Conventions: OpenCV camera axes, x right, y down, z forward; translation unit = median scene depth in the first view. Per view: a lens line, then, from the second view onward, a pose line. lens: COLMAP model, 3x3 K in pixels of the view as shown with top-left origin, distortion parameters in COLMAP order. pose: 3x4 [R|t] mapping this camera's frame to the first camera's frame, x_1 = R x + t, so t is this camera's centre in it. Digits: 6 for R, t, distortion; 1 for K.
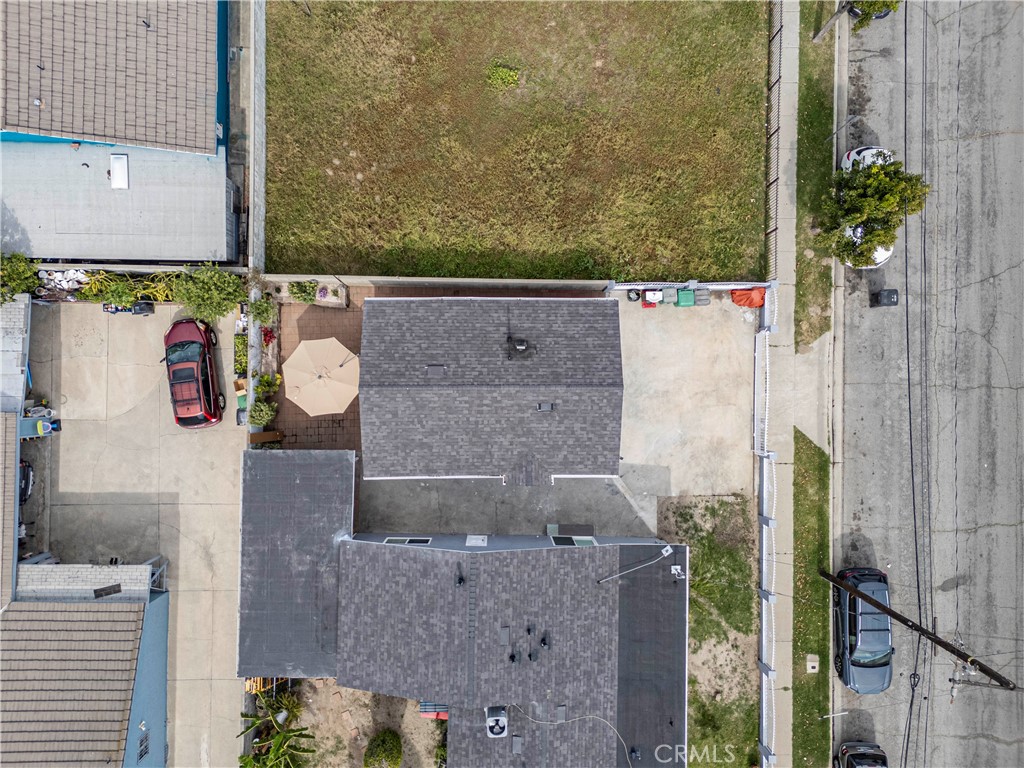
lens RADIAL K [[743.5, 0, 512.4], [0, 743.5, 386.5], [0, 0, 1]] dist [0.085248, -0.090956]
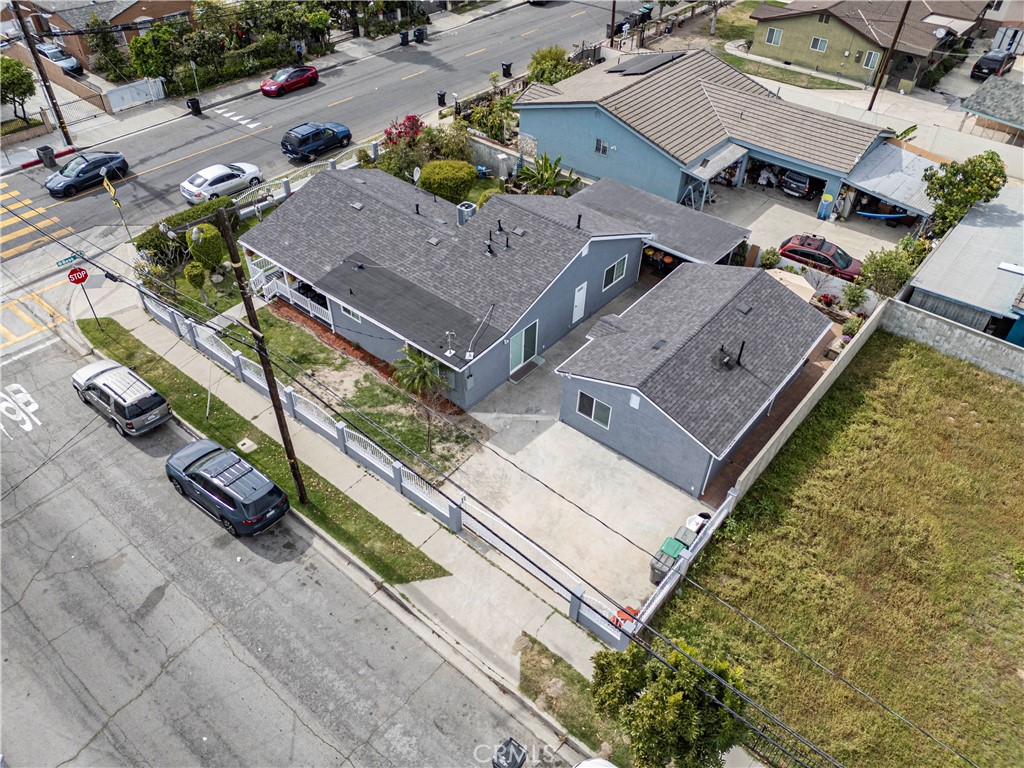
lens RADIAL K [[743.5, 0, 512.4], [0, 743.5, 386.5], [0, 0, 1]] dist [0.085248, -0.090956]
pose [[-0.631791, 0.487717, -0.602471, 0.714649], [-0.774329, -0.432614, 0.461801, -0.272023], [-0.035409, 0.758273, 0.650975, 0.348602]]
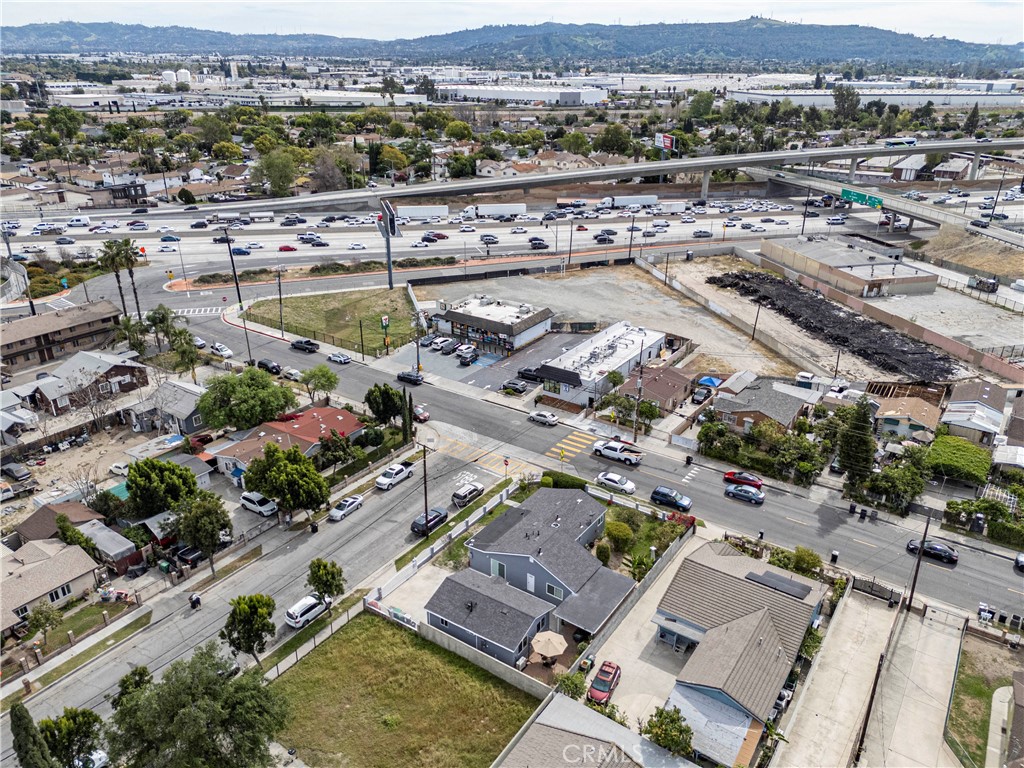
lens RADIAL K [[743.5, 0, 512.4], [0, 743.5, 386.5], [0, 0, 1]] dist [0.085248, -0.090956]
pose [[-0.830705, -0.253549, 0.495623, -0.992014], [0.555824, -0.327430, 0.764100, -1.407008], [-0.031455, 0.910221, 0.412926, -0.561991]]
